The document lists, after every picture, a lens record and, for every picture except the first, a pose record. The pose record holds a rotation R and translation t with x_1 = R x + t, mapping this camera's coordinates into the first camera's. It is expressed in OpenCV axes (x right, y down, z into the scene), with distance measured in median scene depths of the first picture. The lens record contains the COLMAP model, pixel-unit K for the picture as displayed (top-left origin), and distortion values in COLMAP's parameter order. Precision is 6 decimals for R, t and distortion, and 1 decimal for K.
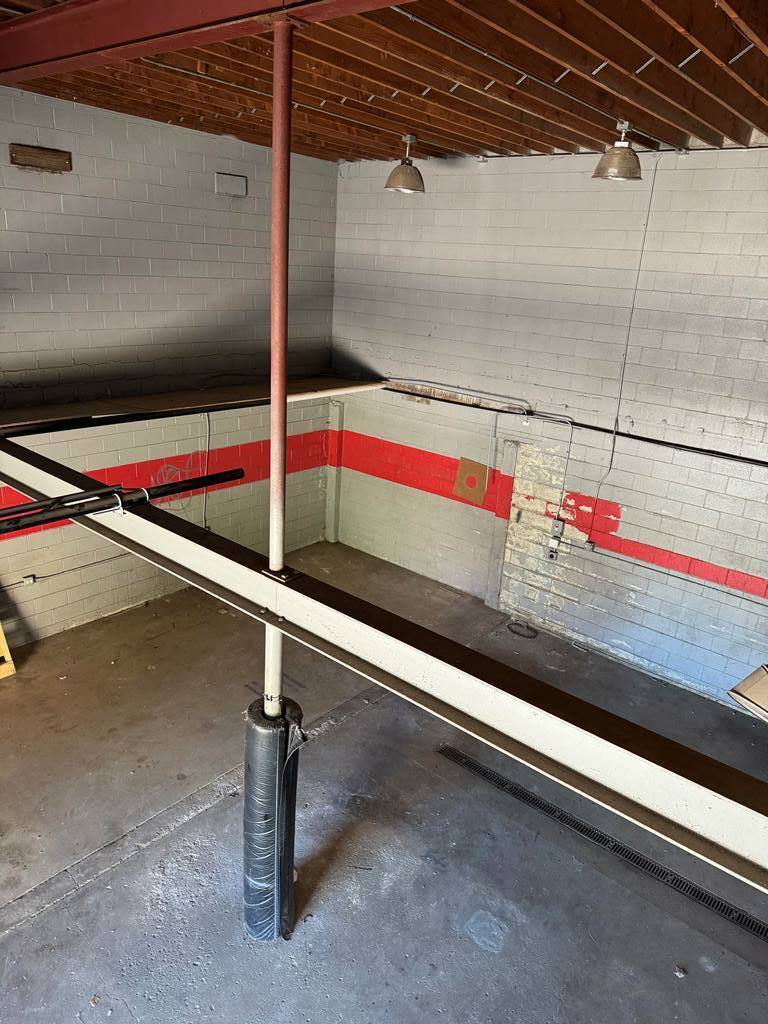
lens RADIAL K [[714.9, 0, 380.3], [0, 714.9, 514.9], [0, 0, 1]] dist [0.040517, -0.024045]
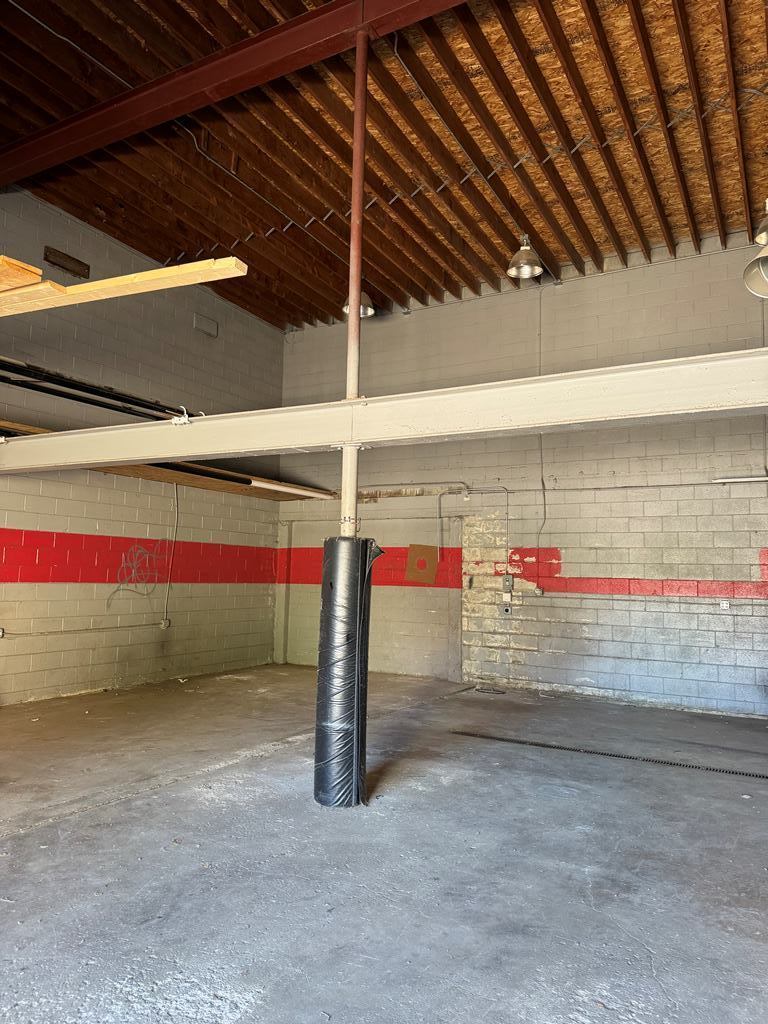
lens RADIAL K [[714.9, 0, 385.7], [0, 714.9, 514.6], [0, 0, 1]] dist [0.040517, -0.024045]
pose [[0.978906, -0.022226, 0.203098, -0.156224], [0.105328, 0.906686, -0.408444, 0.345635], [-0.175068, 0.421220, 0.889901, 0.003469]]
